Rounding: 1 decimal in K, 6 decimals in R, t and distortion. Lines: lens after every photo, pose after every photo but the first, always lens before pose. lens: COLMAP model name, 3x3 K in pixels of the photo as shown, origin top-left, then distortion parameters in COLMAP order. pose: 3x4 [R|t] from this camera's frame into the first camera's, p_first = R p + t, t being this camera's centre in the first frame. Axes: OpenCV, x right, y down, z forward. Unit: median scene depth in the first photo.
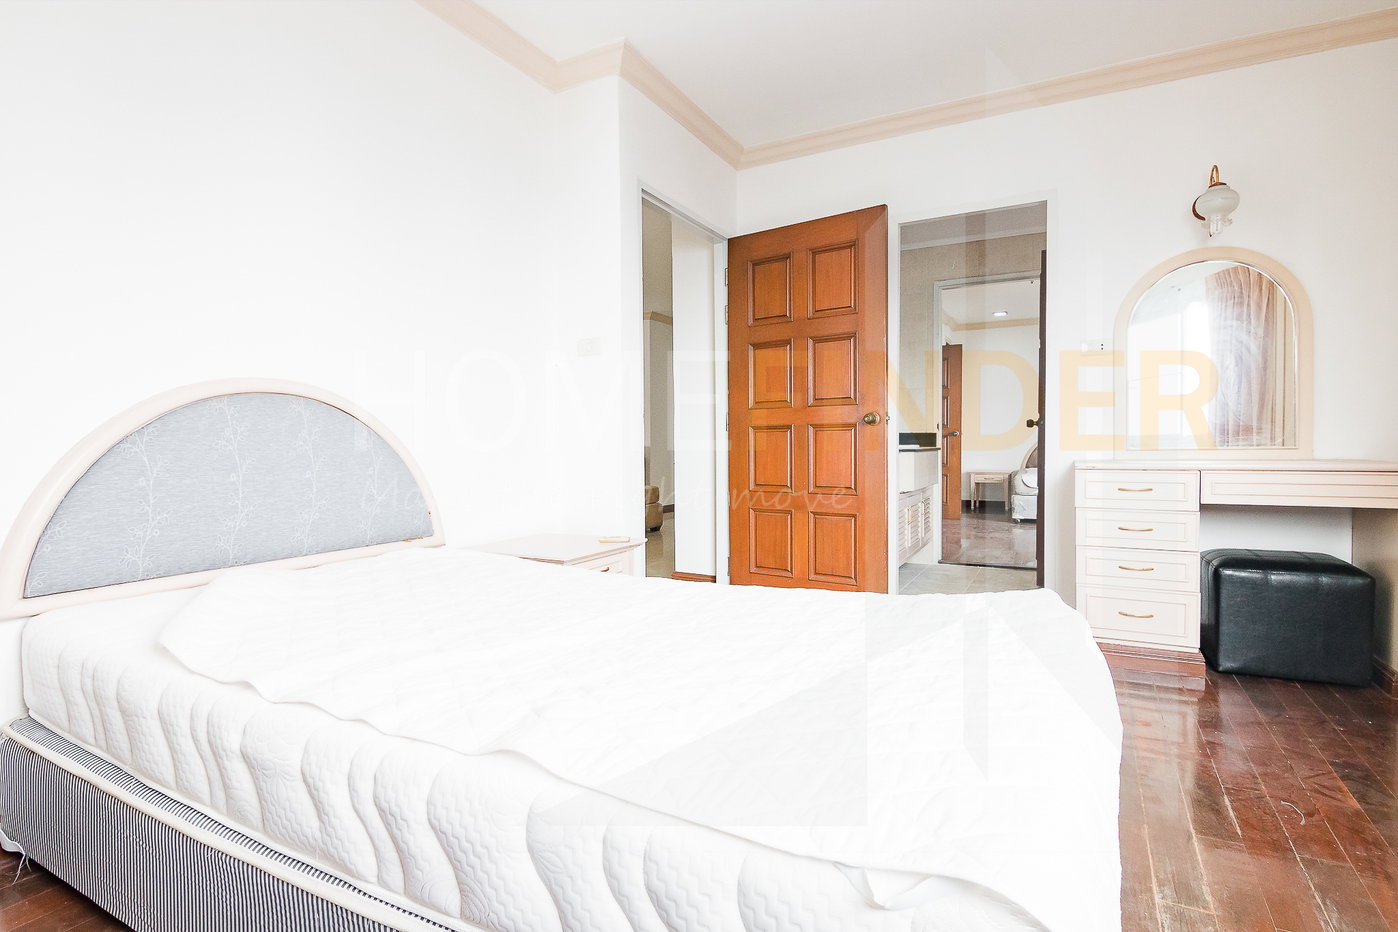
lens RADIAL K [[708.0, 0, 699.0], [0, 708.0, 466.0], [0, 0, 1]] dist [-0.007668, -0.009001]
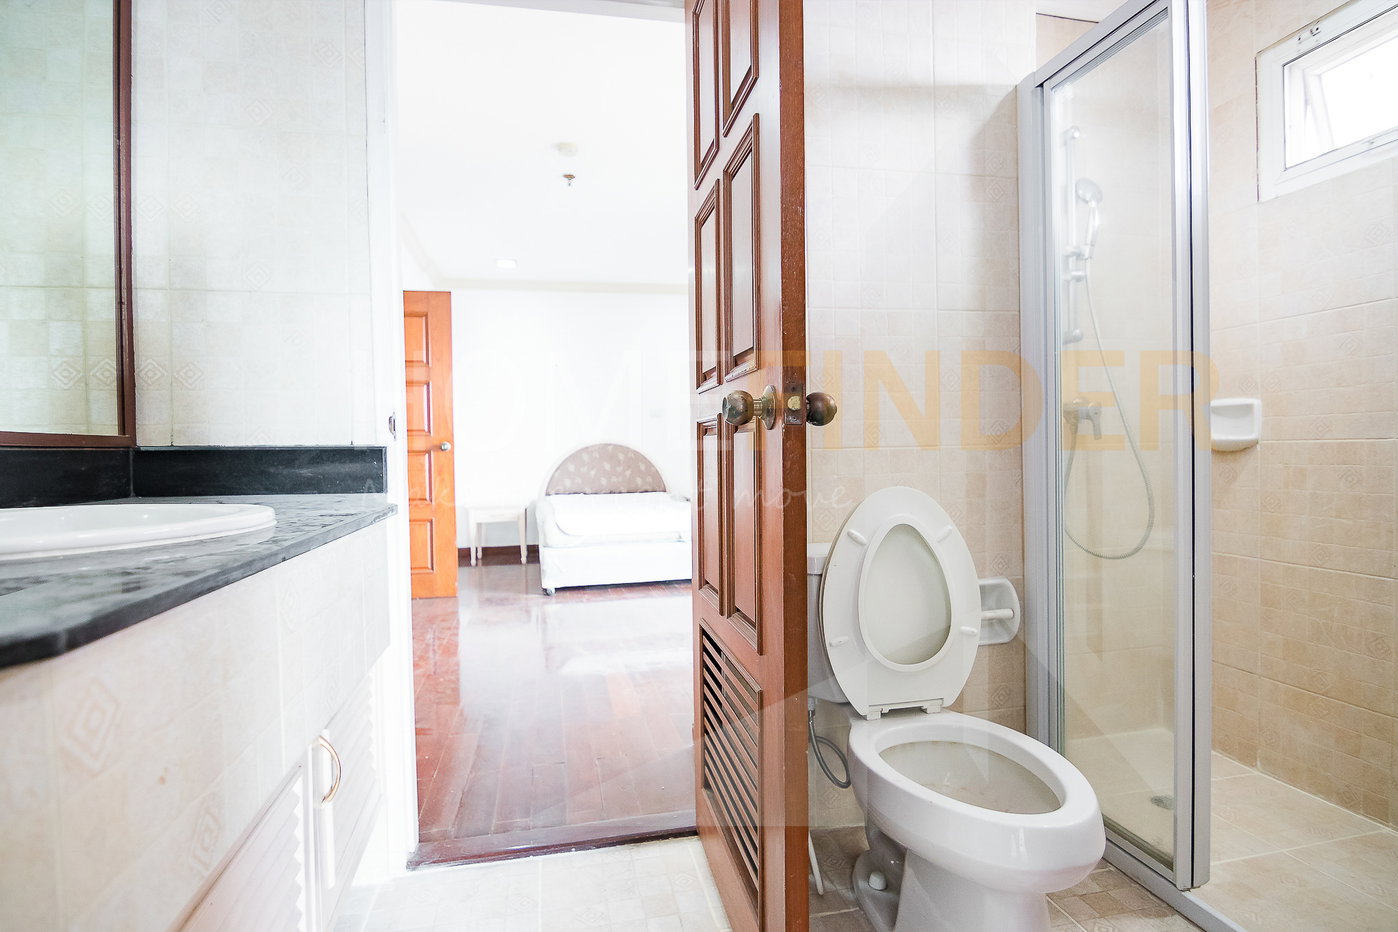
lens RADIAL K [[708.0, 0, 699.0], [0, 708.0, 466.0], [0, 0, 1]] dist [-0.007668, -0.009001]
pose [[0.766749, -0.022115, 0.641566, 0.139672], [0.032348, 0.999468, -0.004207, -0.018808], [-0.641132, 0.023979, 0.767056, 0.390944]]
